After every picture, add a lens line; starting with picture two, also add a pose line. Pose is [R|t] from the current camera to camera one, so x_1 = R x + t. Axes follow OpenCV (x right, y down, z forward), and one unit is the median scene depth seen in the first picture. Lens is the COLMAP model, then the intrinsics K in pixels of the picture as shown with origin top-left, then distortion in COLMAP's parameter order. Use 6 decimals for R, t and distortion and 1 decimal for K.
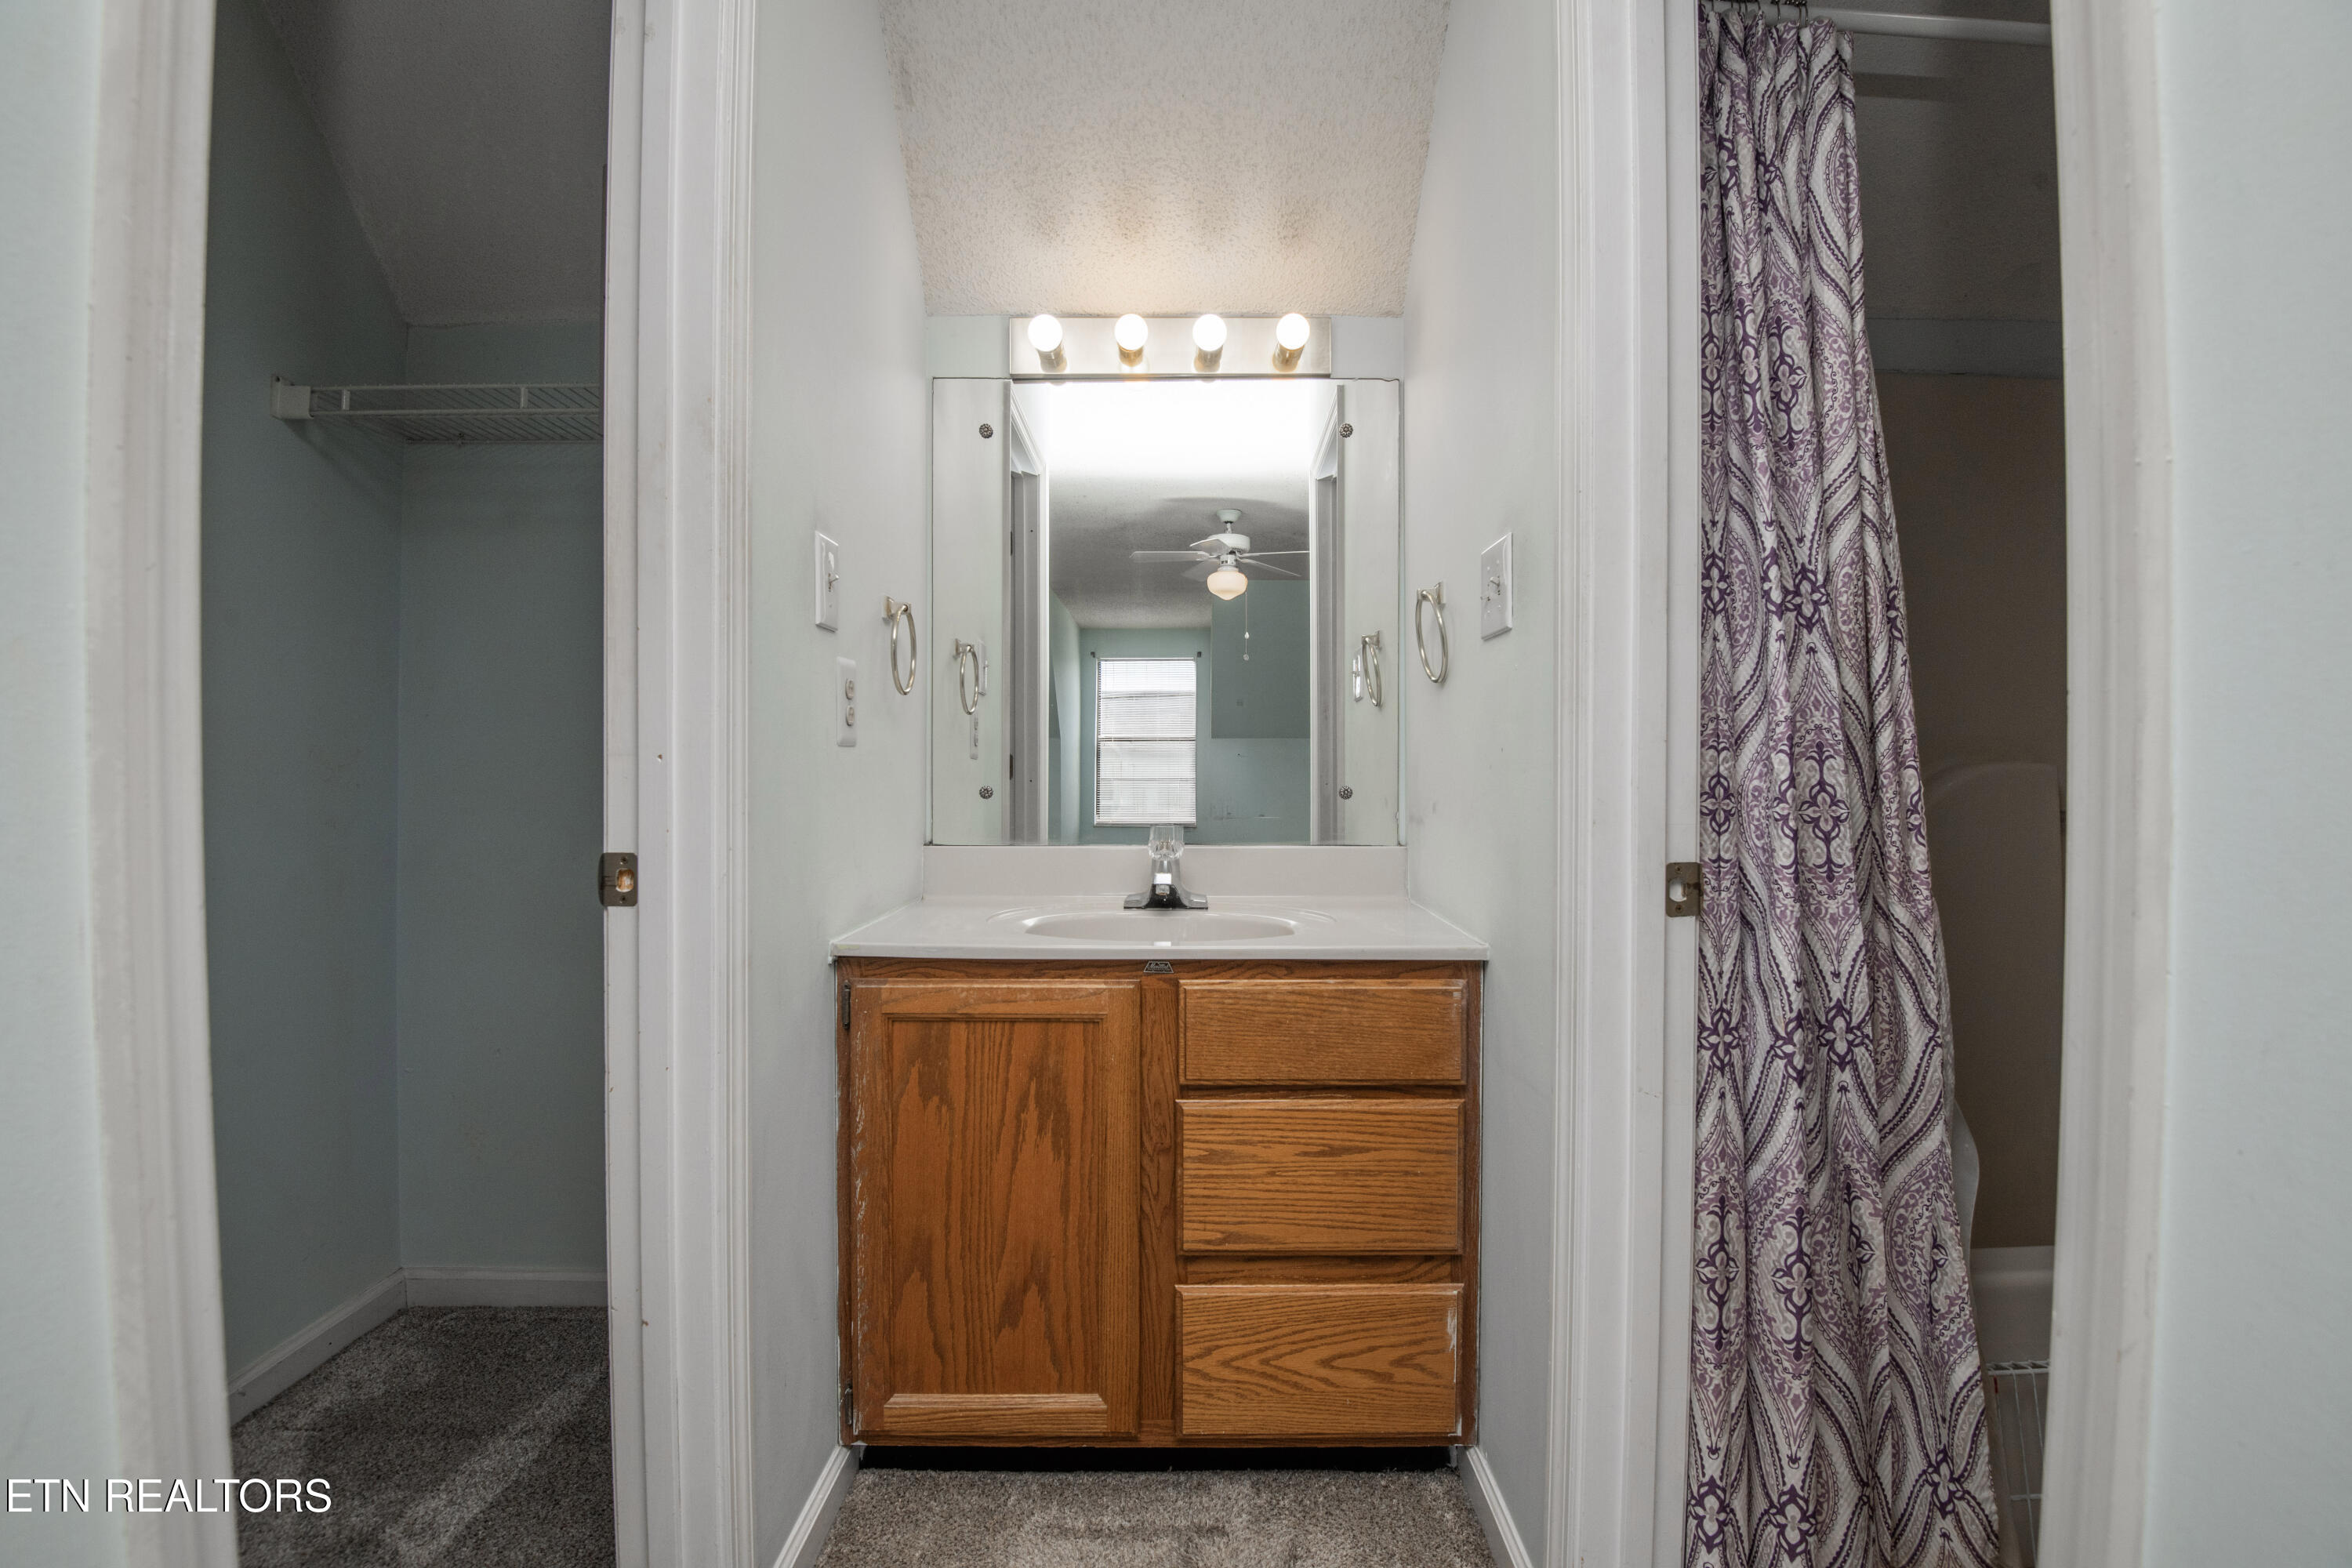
lens RADIAL K [[1086.3, 0, 1185.3], [0, 1086.3, 777.7], [0, 0, 1]] dist [-0.016101, -0.017999]
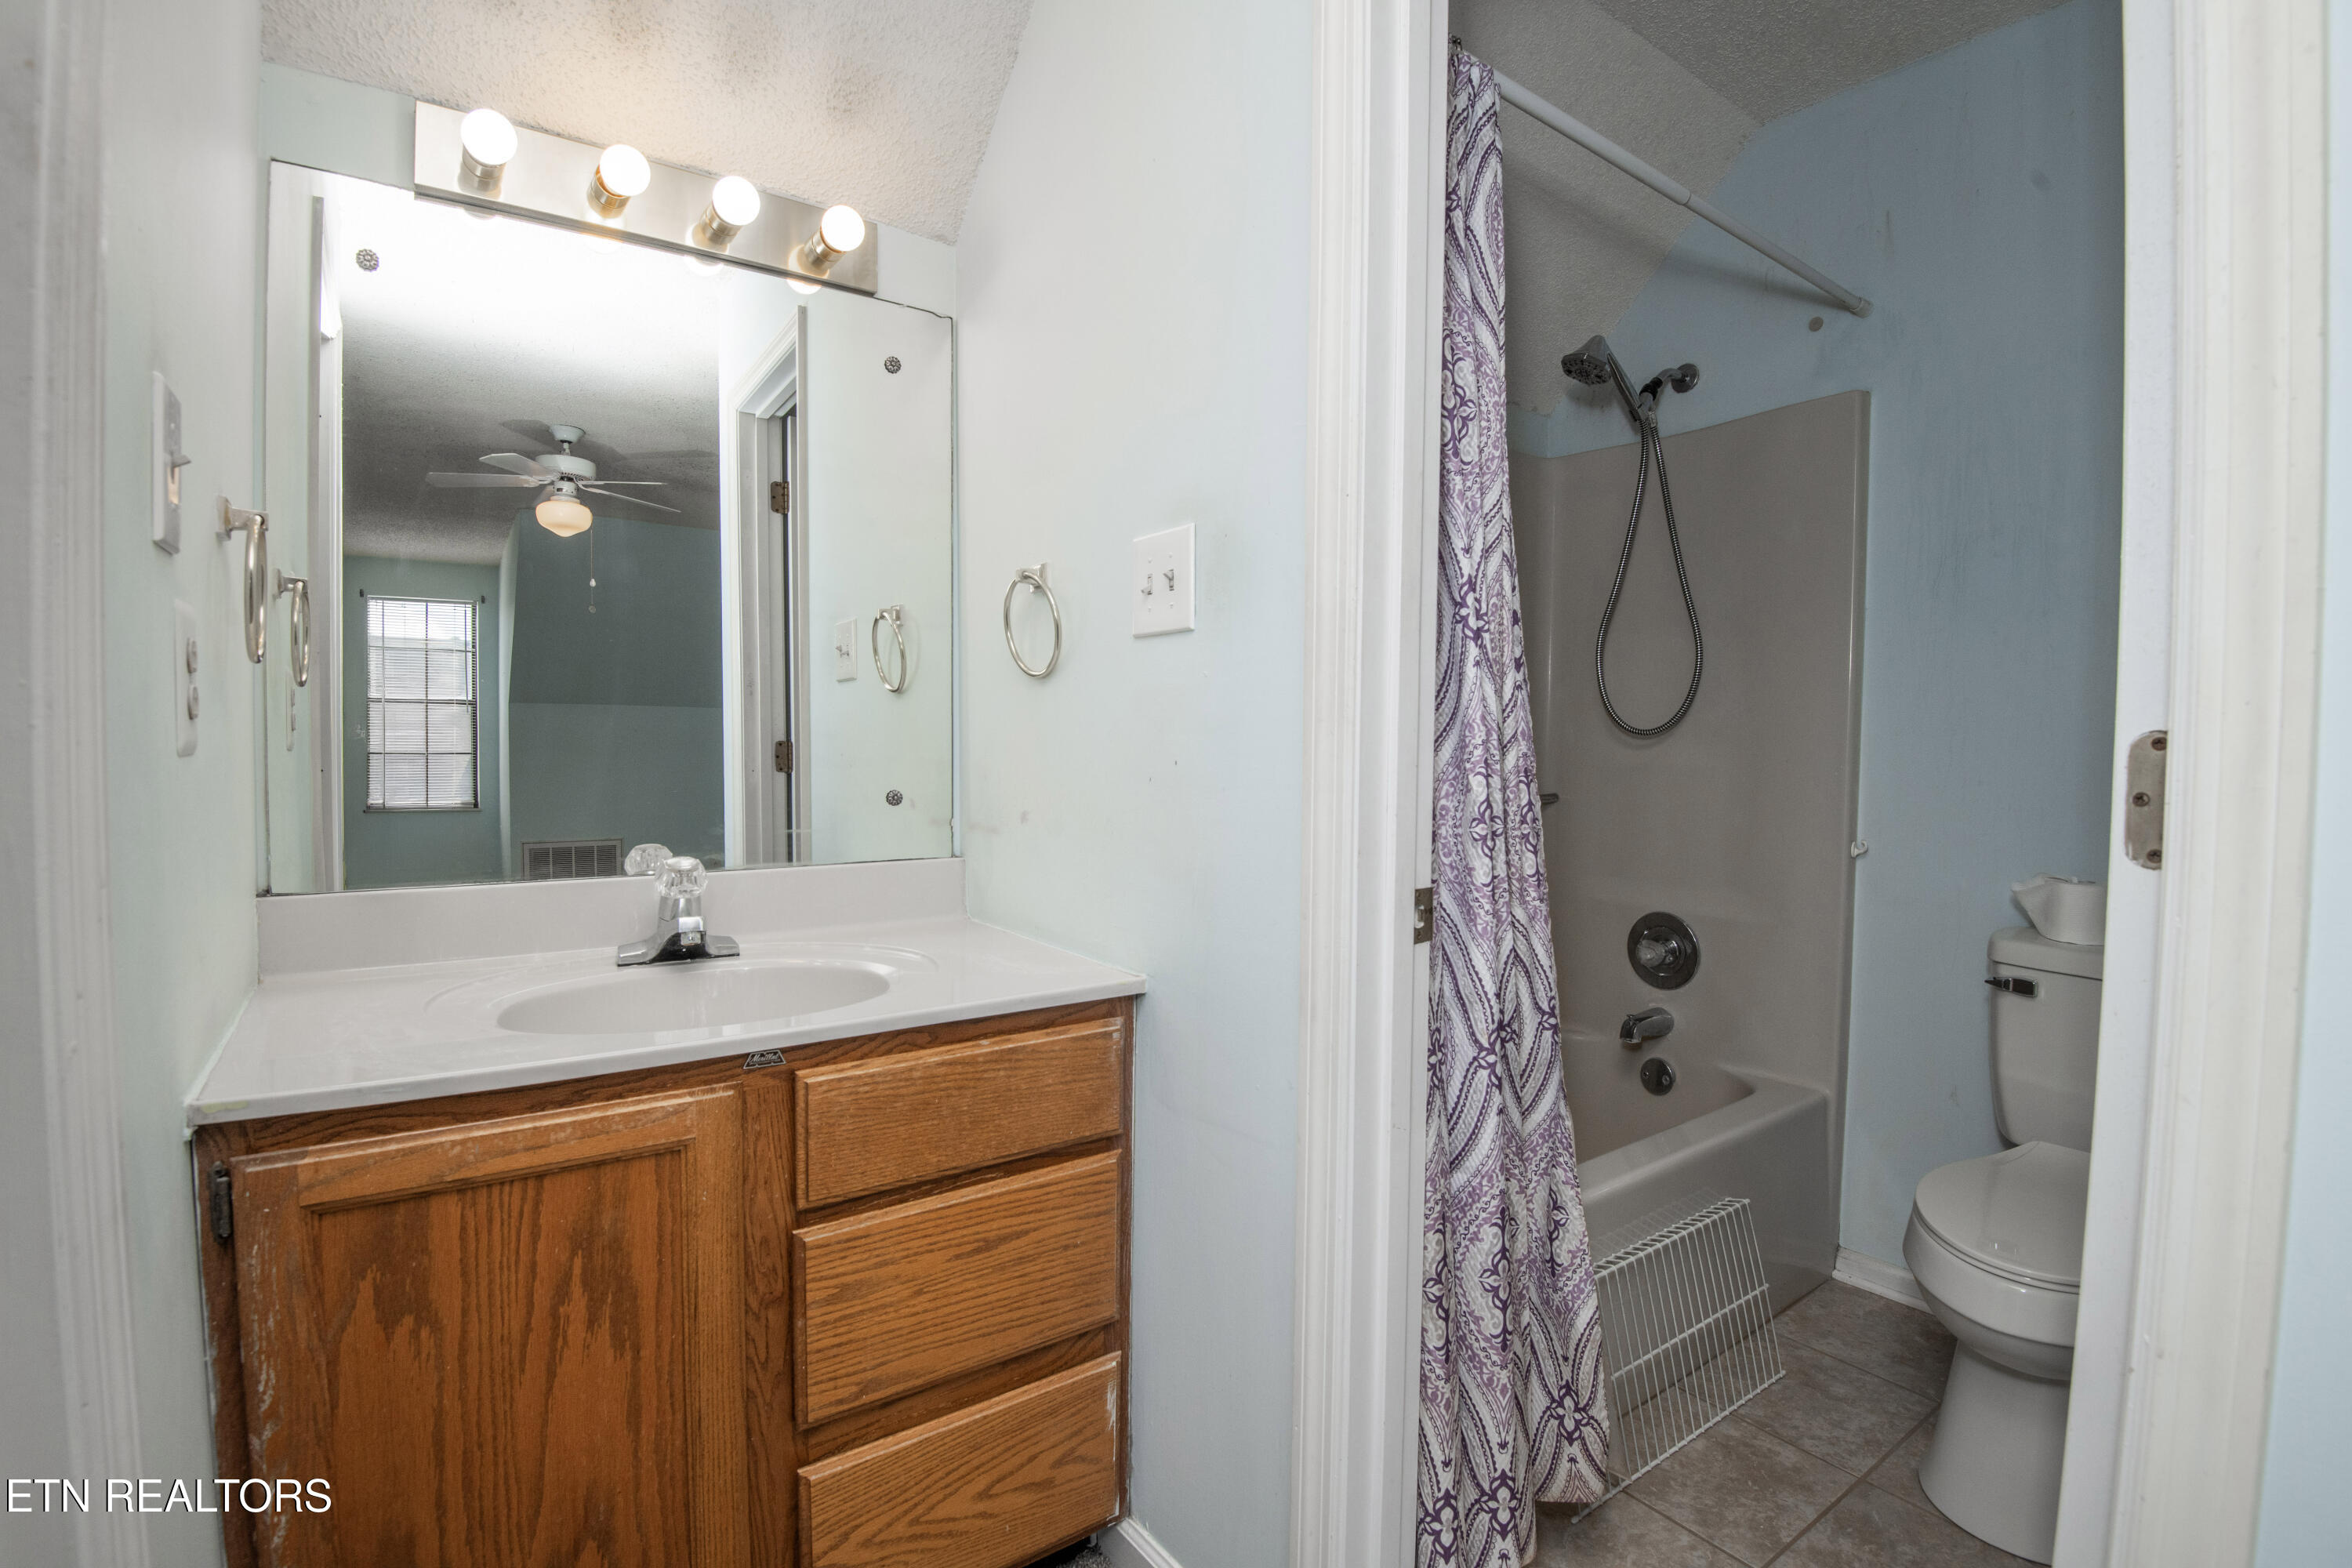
lens RADIAL K [[1090.7, 0, 1176.0], [0, 1090.7, 784.0], [0, 0, 1]] dist [-0.007948, -0.027033]
pose [[0.813375, -0.019437, 0.581415, -0.223844], [-0.002972, 0.999290, 0.037564, -0.039826], [-0.581732, -0.032282, 0.812740, 0.249877]]
